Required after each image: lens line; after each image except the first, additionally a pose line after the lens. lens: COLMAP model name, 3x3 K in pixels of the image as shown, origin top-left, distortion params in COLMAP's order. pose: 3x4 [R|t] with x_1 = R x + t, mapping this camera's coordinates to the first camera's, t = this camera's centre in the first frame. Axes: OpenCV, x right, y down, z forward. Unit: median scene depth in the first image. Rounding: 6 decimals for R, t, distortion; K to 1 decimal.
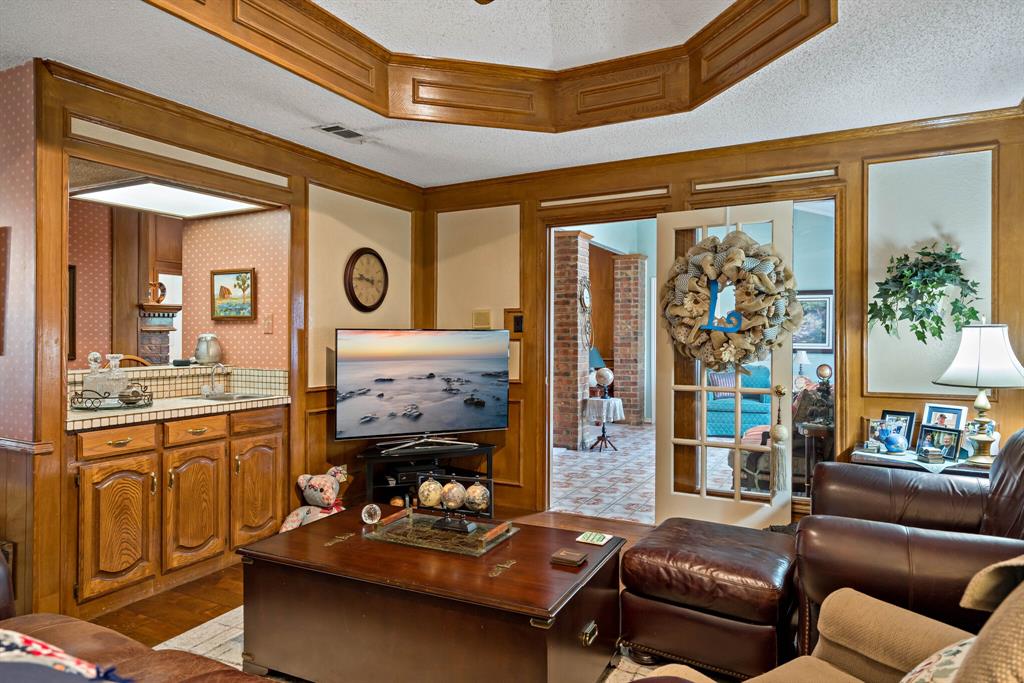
lens RADIAL K [[656.1, 0, 514.5], [0, 656.1, 339.2], [0, 0, 1]] dist [0.004112, -0.000930]
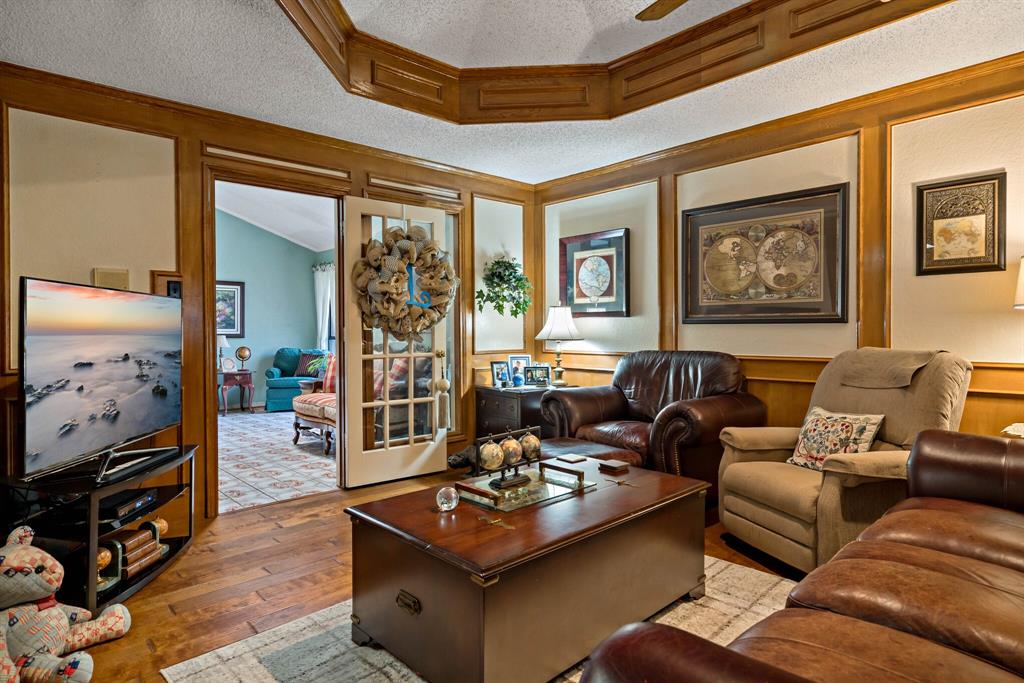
lens RADIAL K [[587.0, 0, 492.9], [0, 587.0, 338.6], [0, 0, 1]] dist [0.004170, 0.000122]
pose [[0.366342, -0.008524, 0.930441, -0.567694], [0.005955, 0.999959, 0.006816, 0.035339], [-0.930461, 0.003044, 0.366378, 0.418702]]
